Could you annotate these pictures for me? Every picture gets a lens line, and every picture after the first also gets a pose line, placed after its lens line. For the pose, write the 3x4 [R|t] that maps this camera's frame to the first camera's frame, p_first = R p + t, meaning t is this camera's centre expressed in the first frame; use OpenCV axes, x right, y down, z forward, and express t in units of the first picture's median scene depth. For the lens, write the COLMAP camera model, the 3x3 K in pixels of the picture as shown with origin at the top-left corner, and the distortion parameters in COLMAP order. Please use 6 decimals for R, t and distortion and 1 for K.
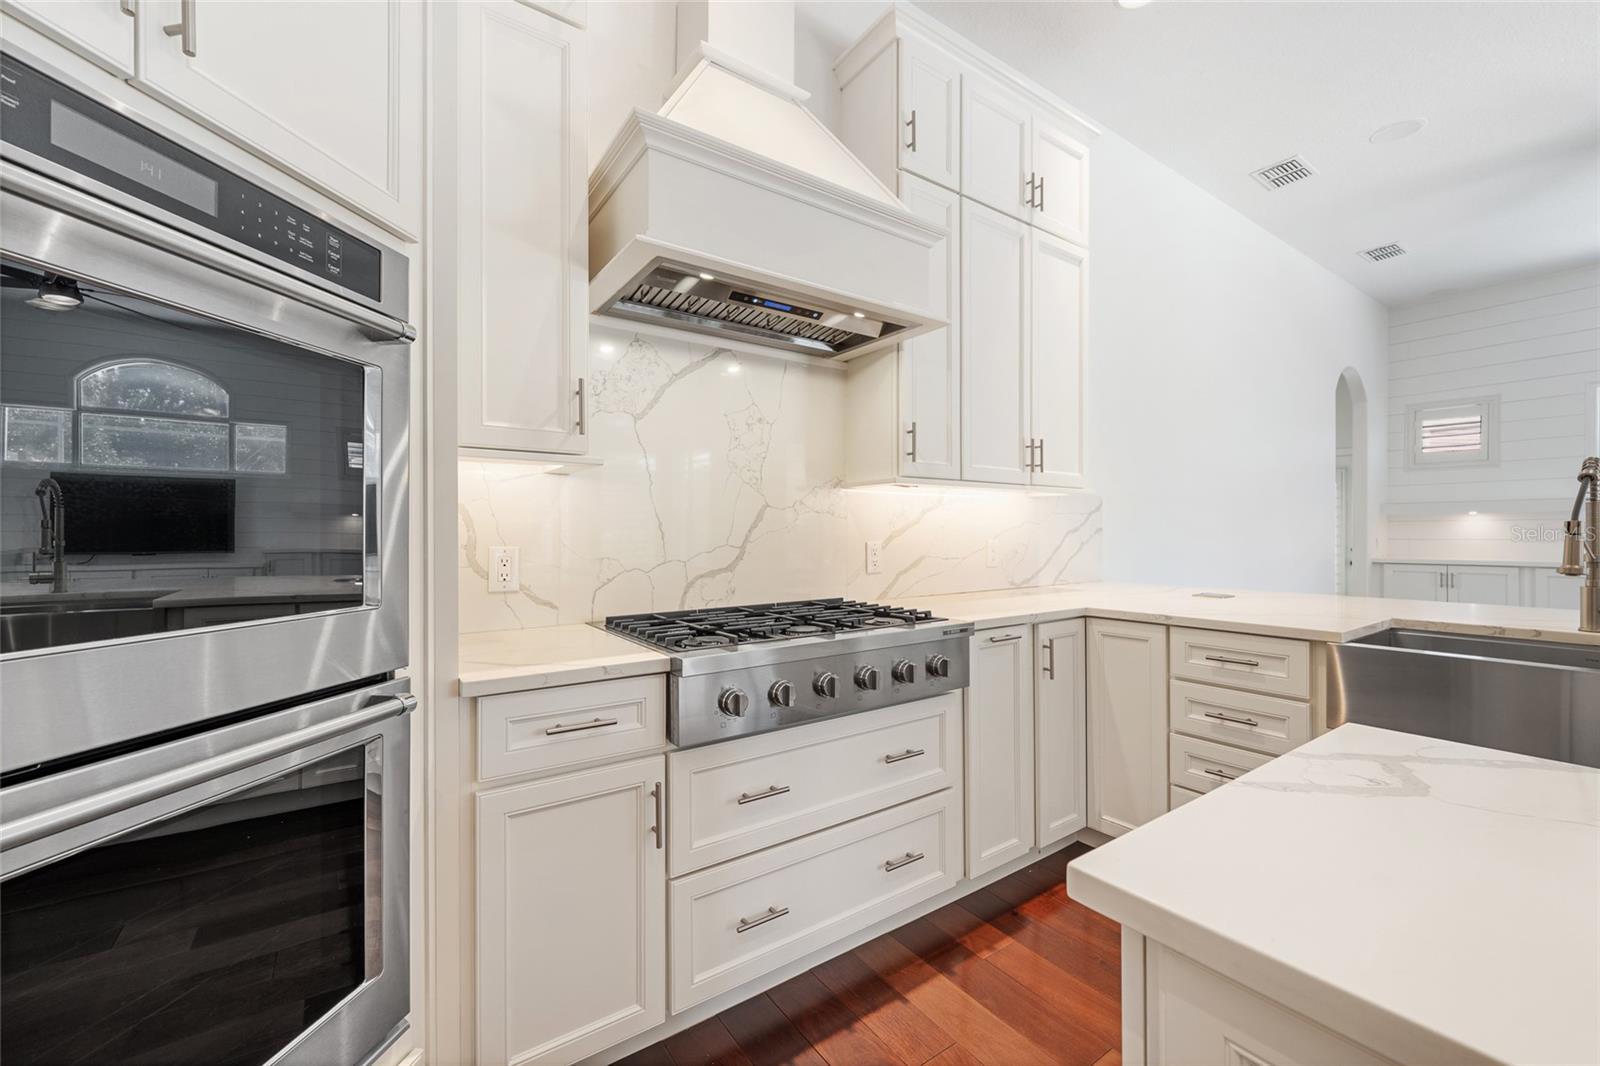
lens RADIAL K [[644.2, 0, 797.4], [0, 644.2, 536.3], [0, 0, 1]] dist [0.001440, -0.000347]
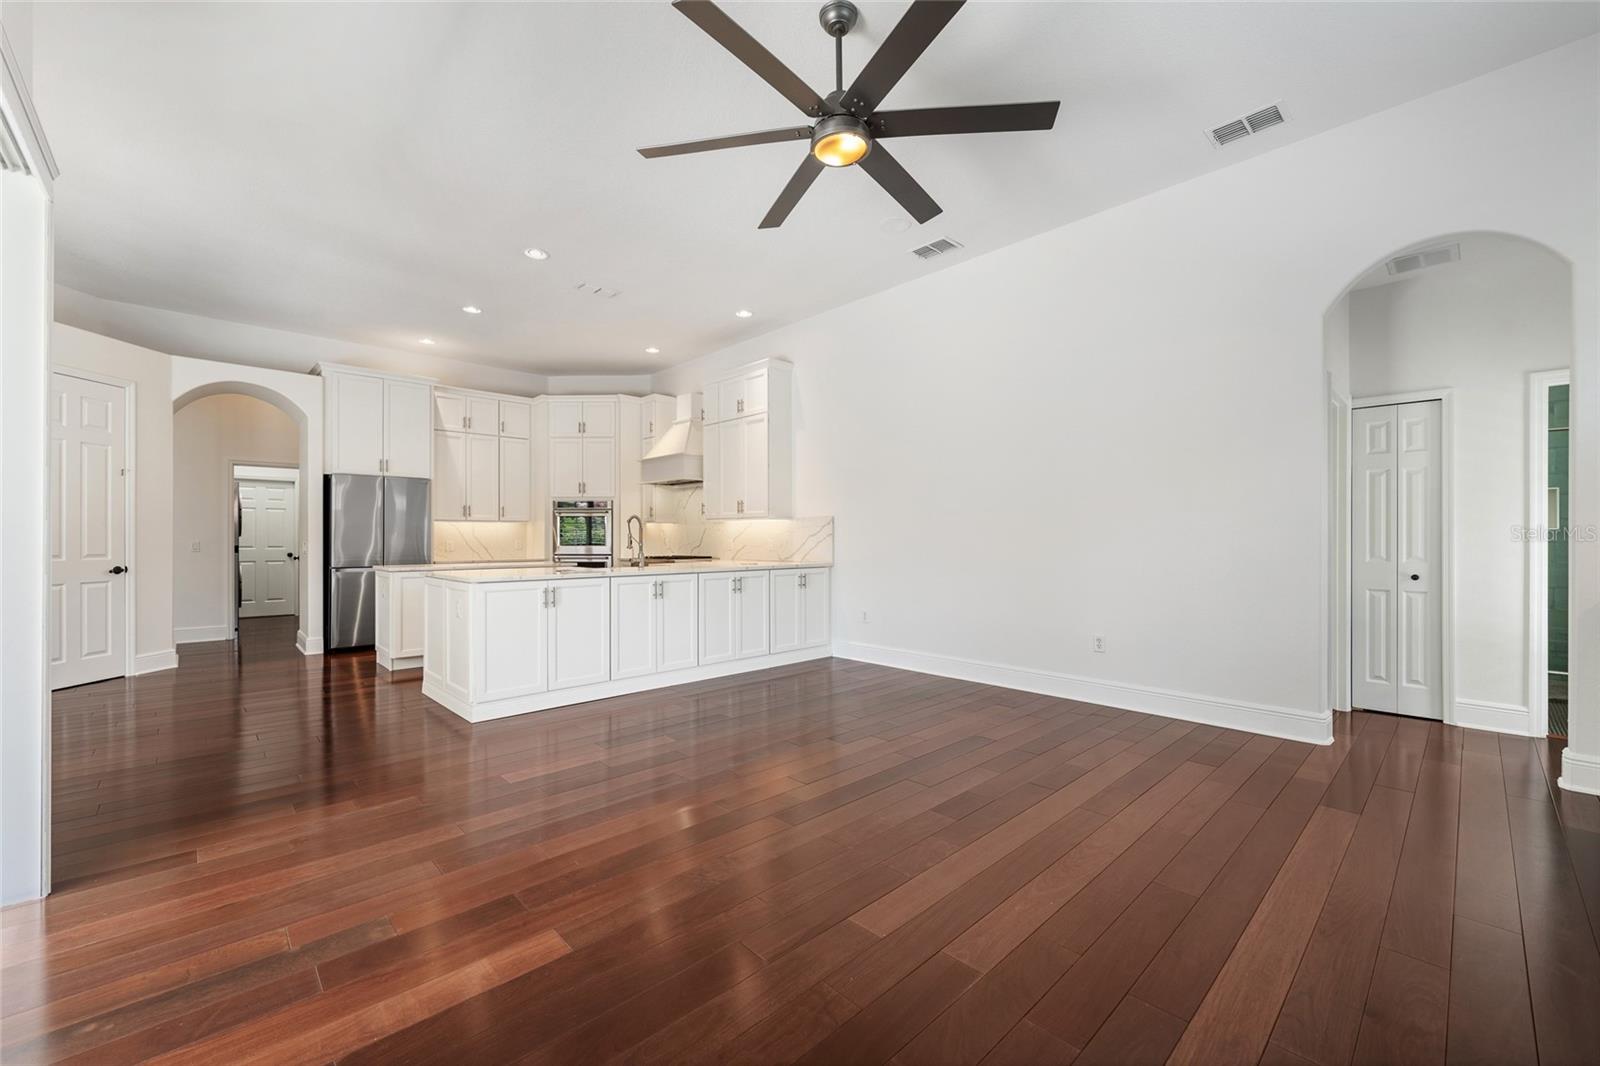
lens RADIAL K [[644.2, 0, 798.4], [0, 644.2, 537.8], [0, 0, 1]] dist [0.001440, -0.000347]
pose [[0.150906, 0.000436, -0.988548, 4.759199], [-0.005442, 0.999985, -0.000389, -0.000699], [0.988533, 0.005438, 0.150906, 1.346422]]
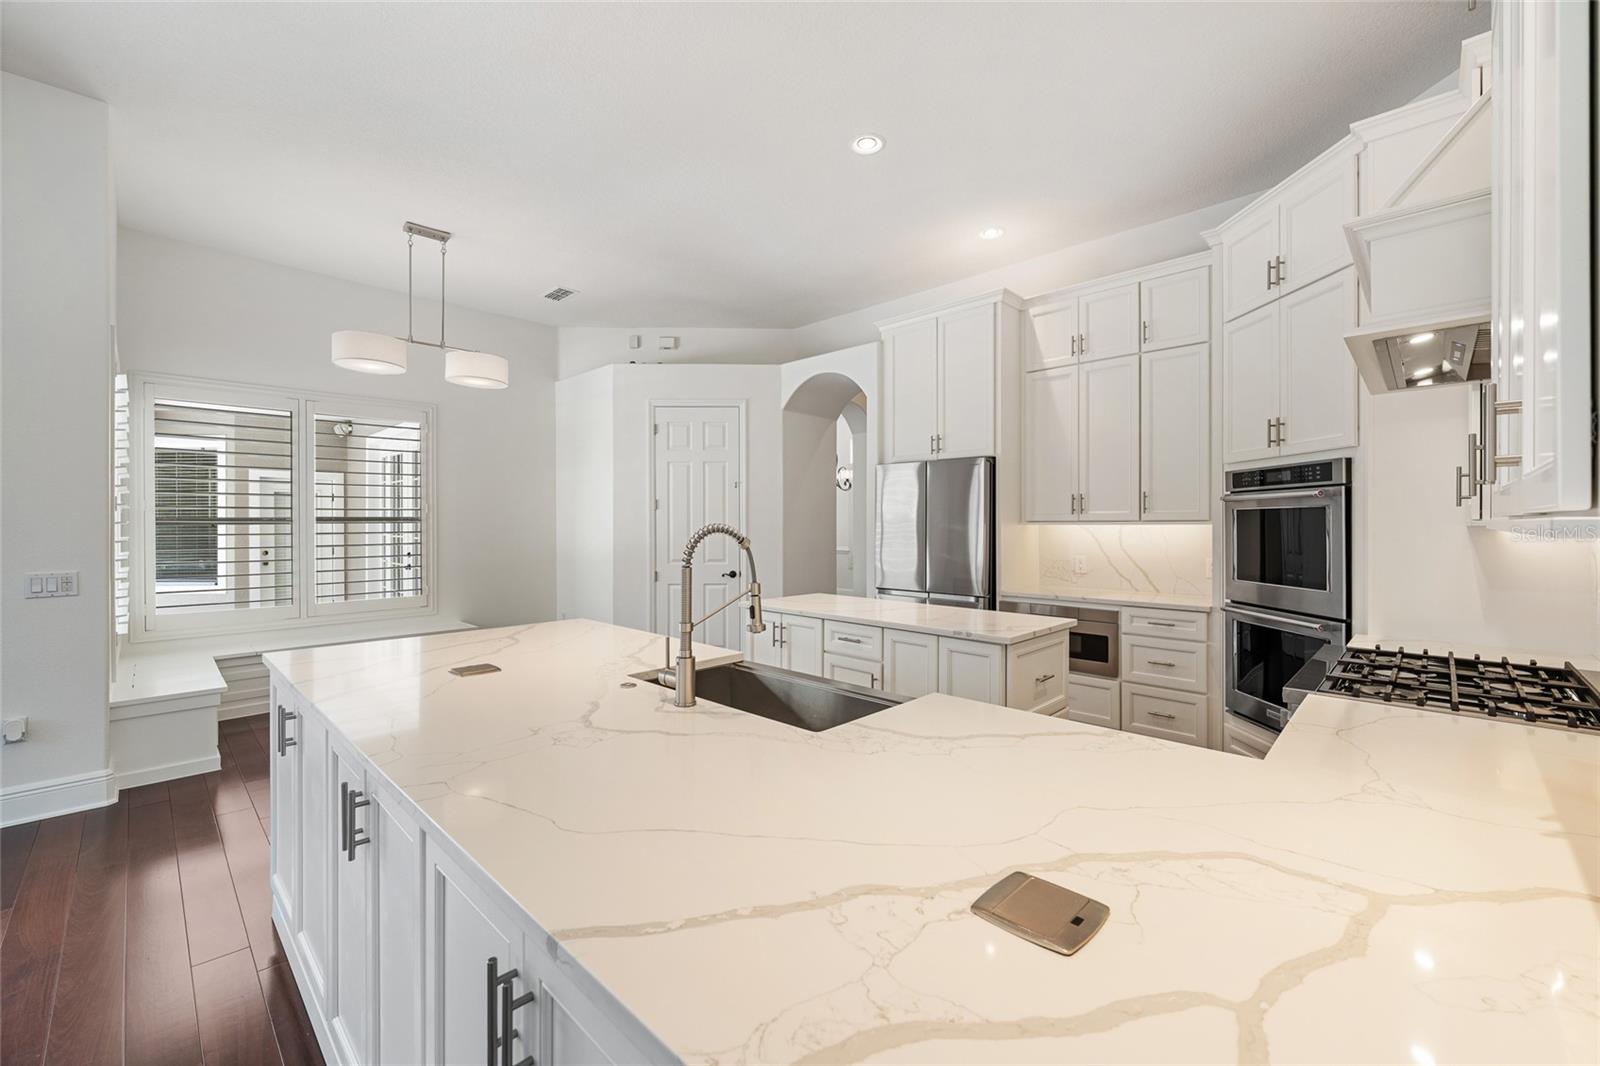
lens RADIAL K [[644.2, 0, 801.8], [0, 644.2, 524.6], [0, 0, 1]] dist [0.001440, -0.000347]
pose [[-0.981689, 0.002116, -0.190480, 1.285480], [0.000498, 0.999963, 0.008540, -0.126315], [0.190491, 0.008289, -0.981654, 2.029054]]
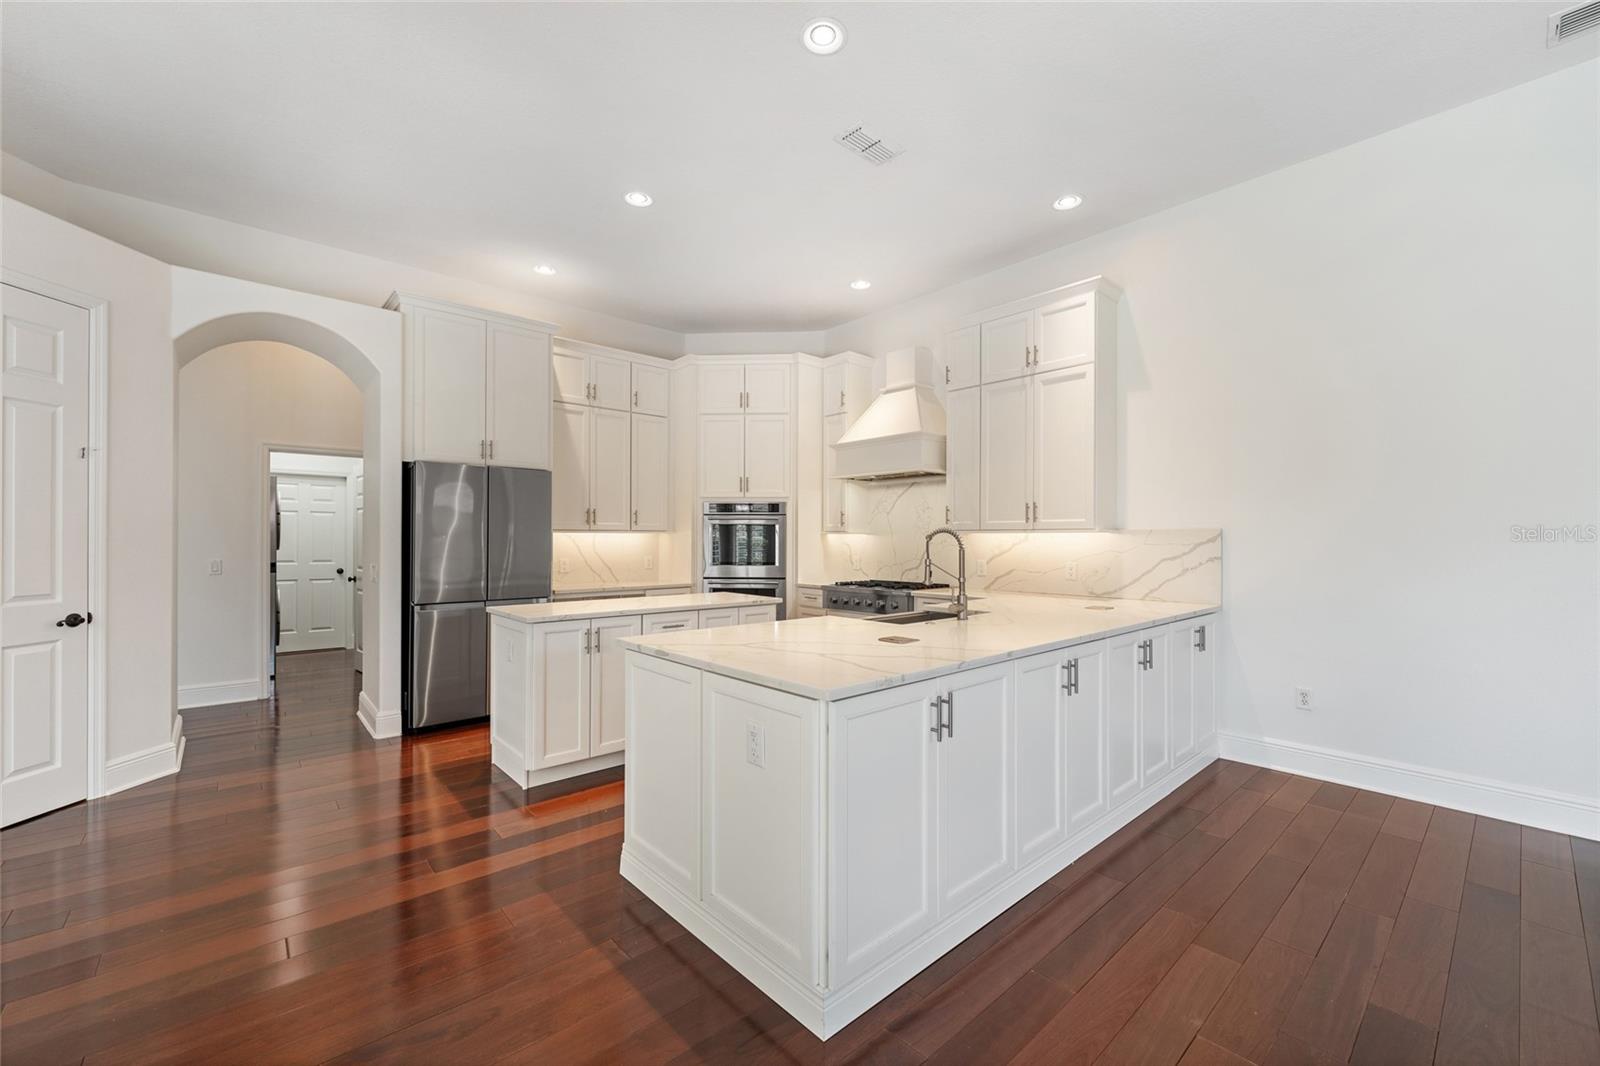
lens RADIAL K [[644.2, 0, 801.2], [0, 644.2, 537.9], [0, 0, 1]] dist [0.001440, -0.000347]
pose [[0.119770, -0.001815, -0.992800, 3.146260], [-0.008847, 0.999957, -0.002895, -0.076543], [0.992762, 0.009131, 0.119749, 0.325994]]
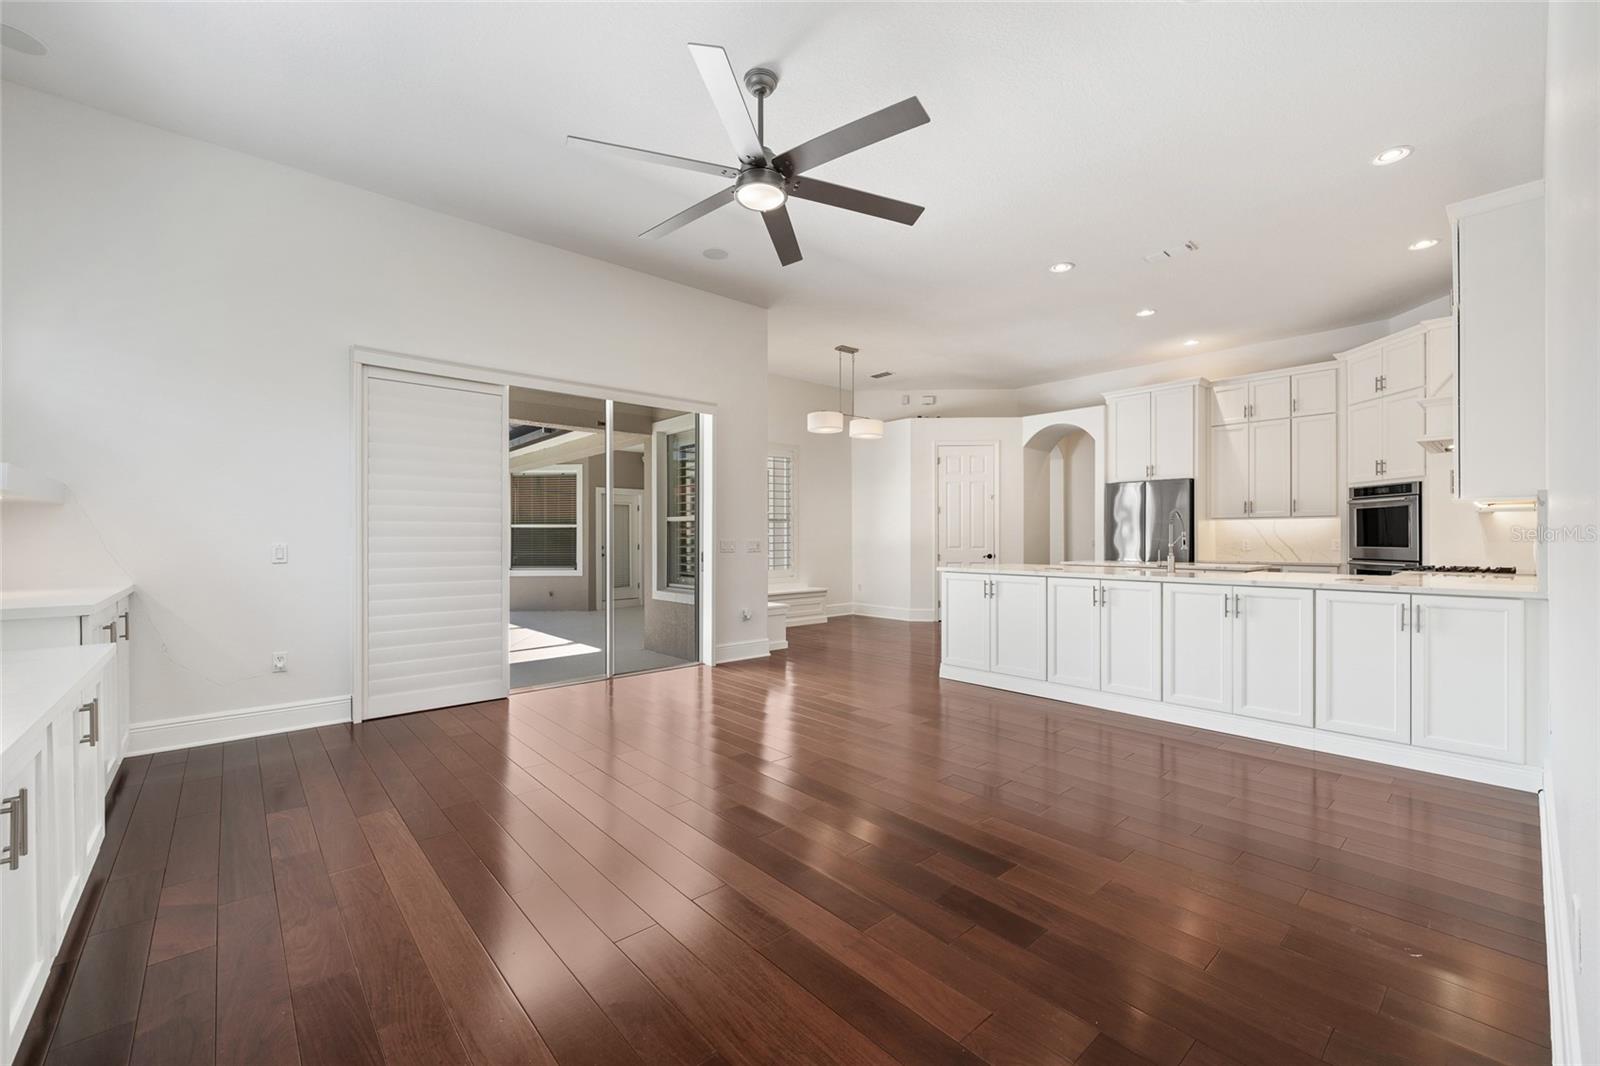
lens RADIAL K [[644.2, 0, 802.5], [0, 644.2, 538.1], [0, 0, 1]] dist [0.001440, -0.000347]
pose [[-0.992462, 0.002697, -0.122527, 3.222419], [0.001705, 0.999965, 0.008195, -0.019273], [0.122544, 0.007925, -0.992431, 3.631724]]
